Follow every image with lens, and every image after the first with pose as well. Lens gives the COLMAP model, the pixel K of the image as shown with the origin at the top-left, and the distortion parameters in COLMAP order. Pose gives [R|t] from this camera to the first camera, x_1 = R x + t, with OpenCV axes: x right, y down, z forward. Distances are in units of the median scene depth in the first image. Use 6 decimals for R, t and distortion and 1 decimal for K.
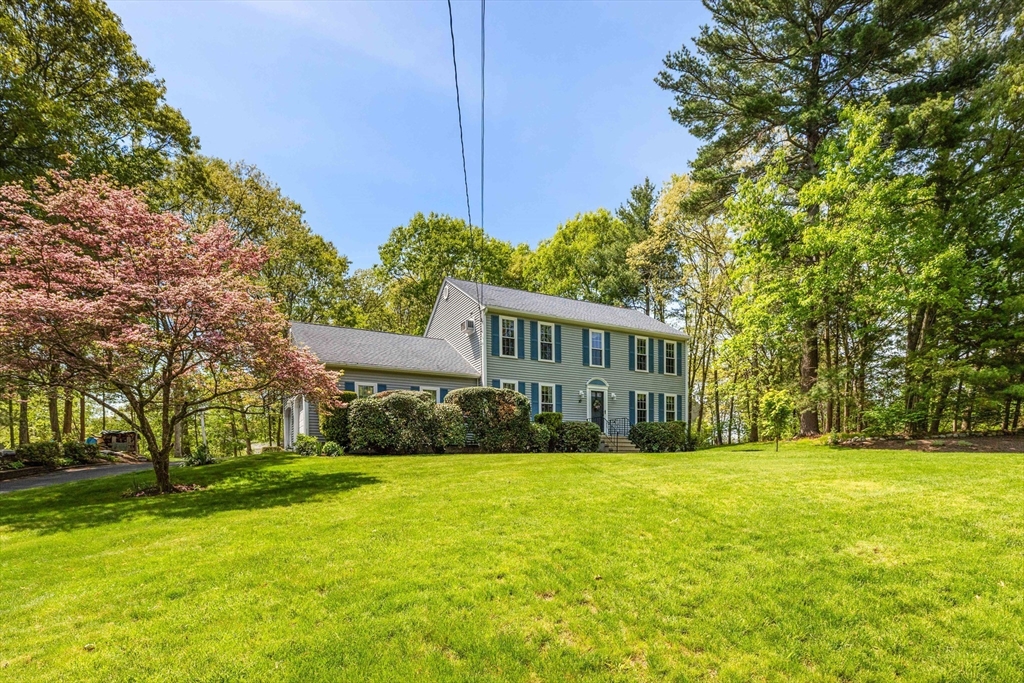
lens RADIAL K [[460.7, 0, 512.0], [0, 460.7, 341.5], [0, 0, 1]] dist [0.001902, -0.000057]
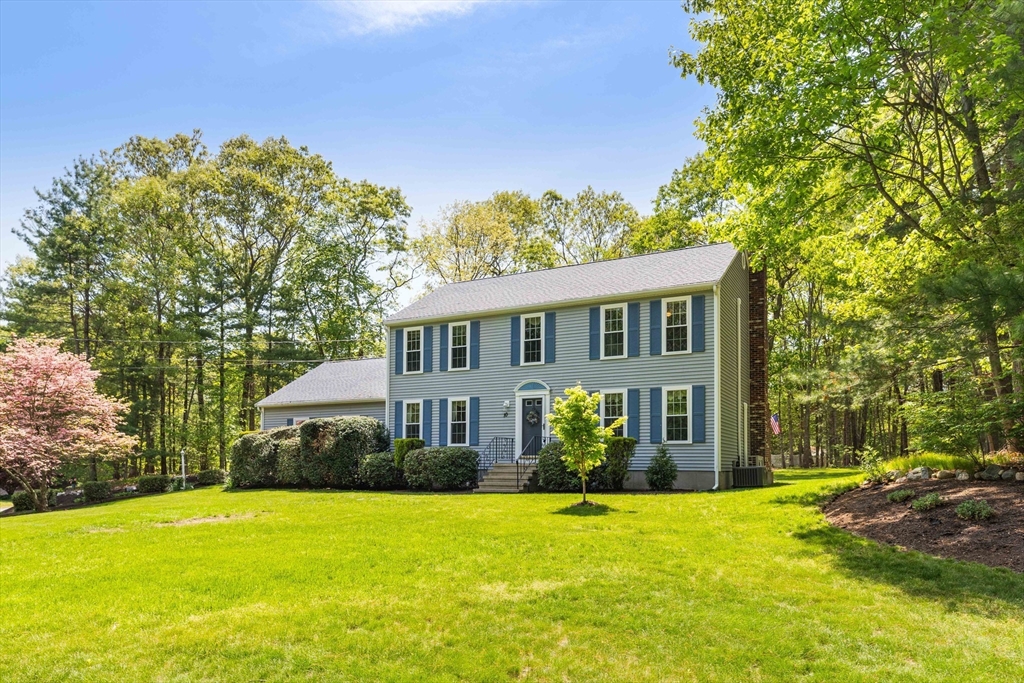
lens RADIAL K [[568.5, 0, 512.0], [0, 568.5, 341.5], [0, 0, 1]] dist [0.063590, 0.000094]
pose [[0.640016, -0.185204, -0.745707, 0.866215], [0.168316, 0.980737, -0.099116, 0.106162], [0.749700, -0.062078, 0.658860, 0.406832]]
